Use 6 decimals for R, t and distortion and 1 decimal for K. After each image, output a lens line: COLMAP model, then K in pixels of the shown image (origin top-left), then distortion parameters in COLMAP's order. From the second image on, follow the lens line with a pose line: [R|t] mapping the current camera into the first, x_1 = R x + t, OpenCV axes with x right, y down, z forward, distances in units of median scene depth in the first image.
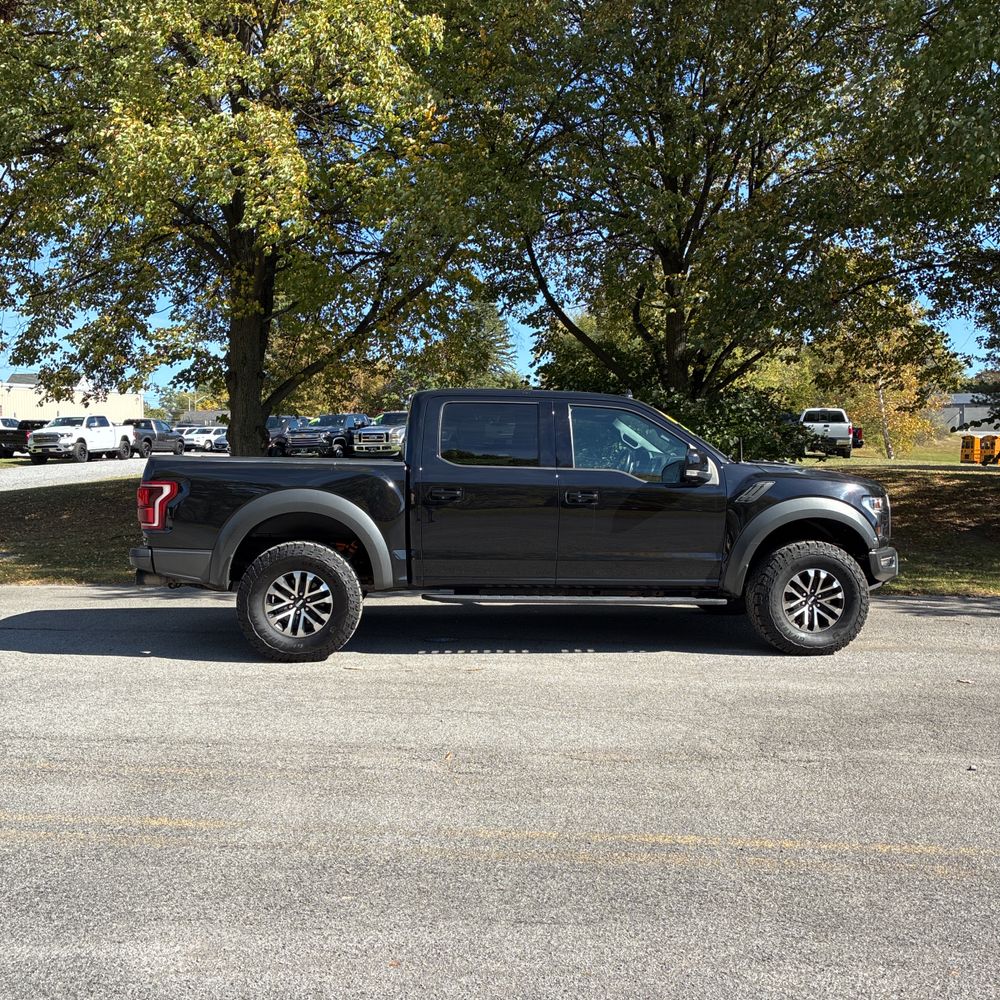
lens RADIAL K [[1022.1, 0, 498.2], [0, 1022.1, 497.3], [0, 0, 1]] dist [0.015197, 0.000000]
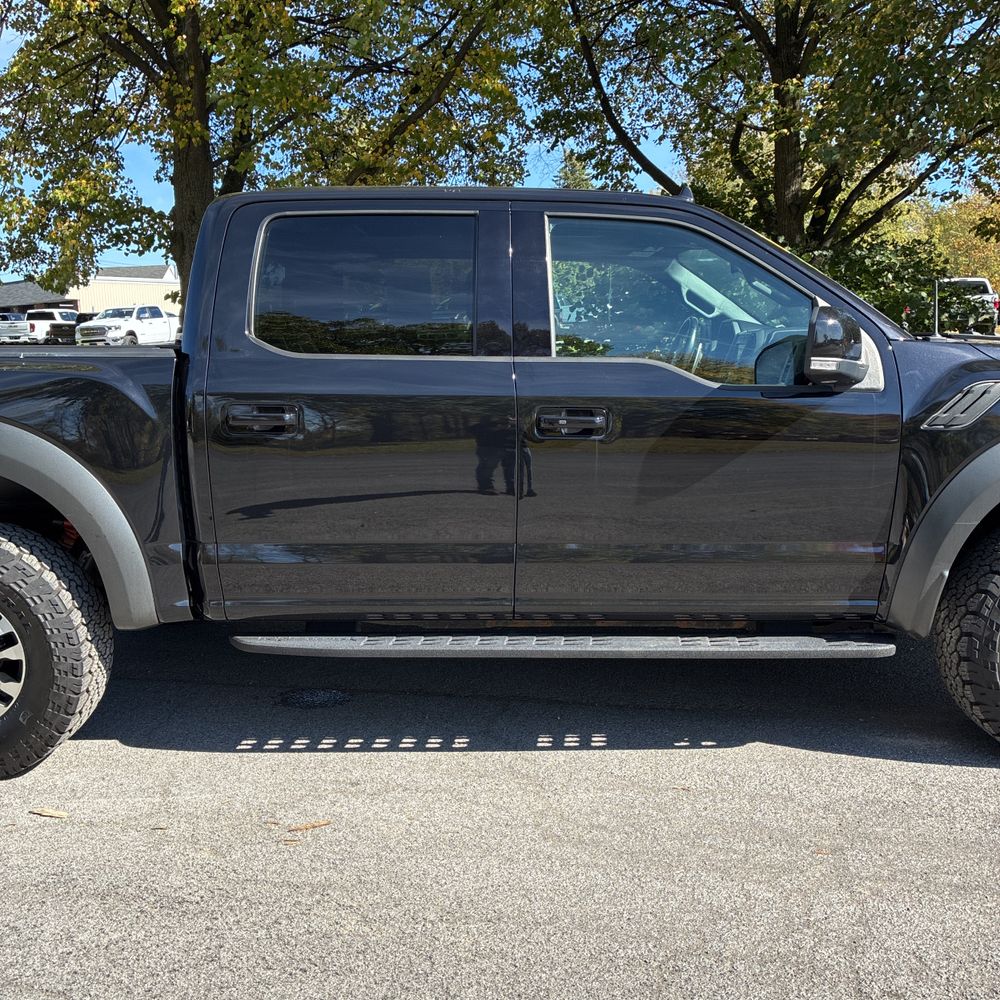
lens RADIAL K [[1022.1, 0, 504.3], [0, 1022.1, 508.8], [0, 0, 1]] dist [0.015197, 0.000000]
pose [[0.995619, -0.003416, -0.093439, 0.044058], [0.014529, 0.992846, 0.118511, -0.007452], [0.092366, -0.119349, 0.988547, 0.255006]]
